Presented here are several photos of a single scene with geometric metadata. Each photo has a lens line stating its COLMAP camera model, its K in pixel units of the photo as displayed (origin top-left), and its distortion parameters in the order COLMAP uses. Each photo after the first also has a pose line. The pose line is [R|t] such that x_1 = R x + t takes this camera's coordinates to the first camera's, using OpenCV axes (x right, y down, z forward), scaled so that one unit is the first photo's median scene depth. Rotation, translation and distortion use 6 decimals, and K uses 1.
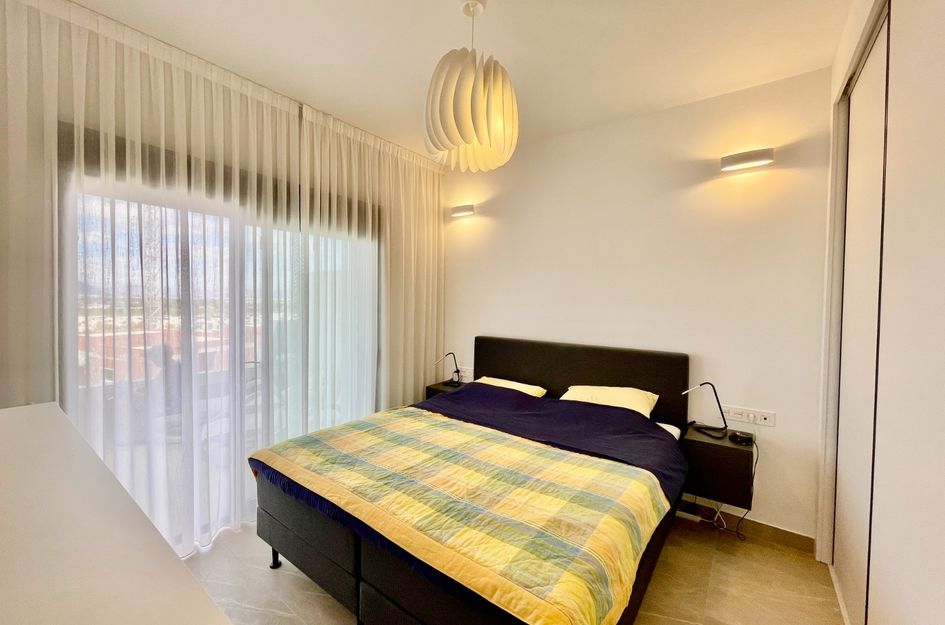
lens RADIAL K [[379.6, 0, 469.1], [0, 379.6, 308.6], [0, 0, 1]] dist [-0.003467, 0.000224]
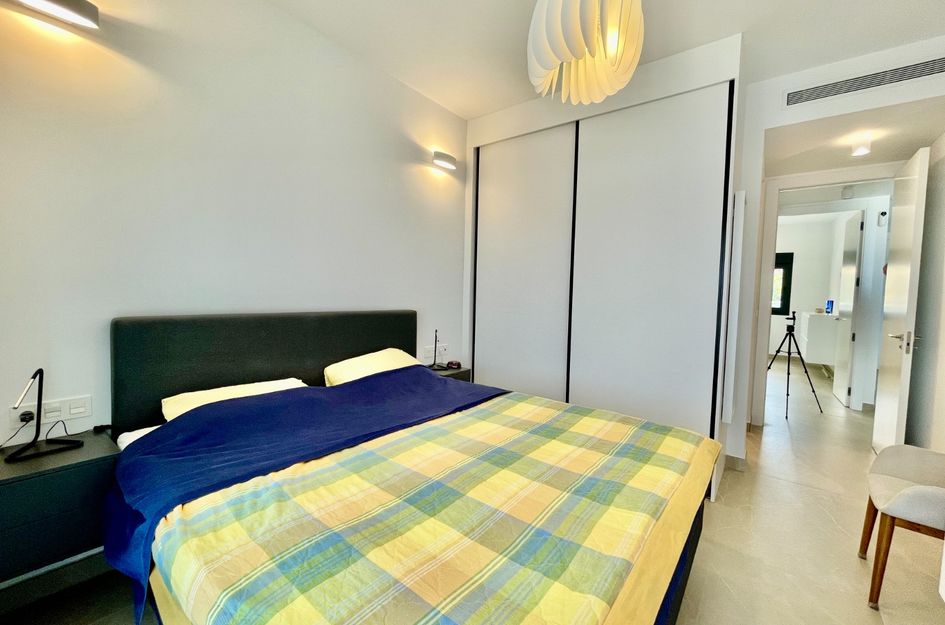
lens RADIAL K [[379.6, 0, 470.0], [0, 379.6, 313.7], [0, 0, 1]] dist [-0.003467, 0.000224]
pose [[0.023437, -0.061902, 0.997807, -0.620103], [0.004632, 0.998077, 0.061810, 0.061877], [-0.999715, 0.003173, 0.023679, 0.862747]]
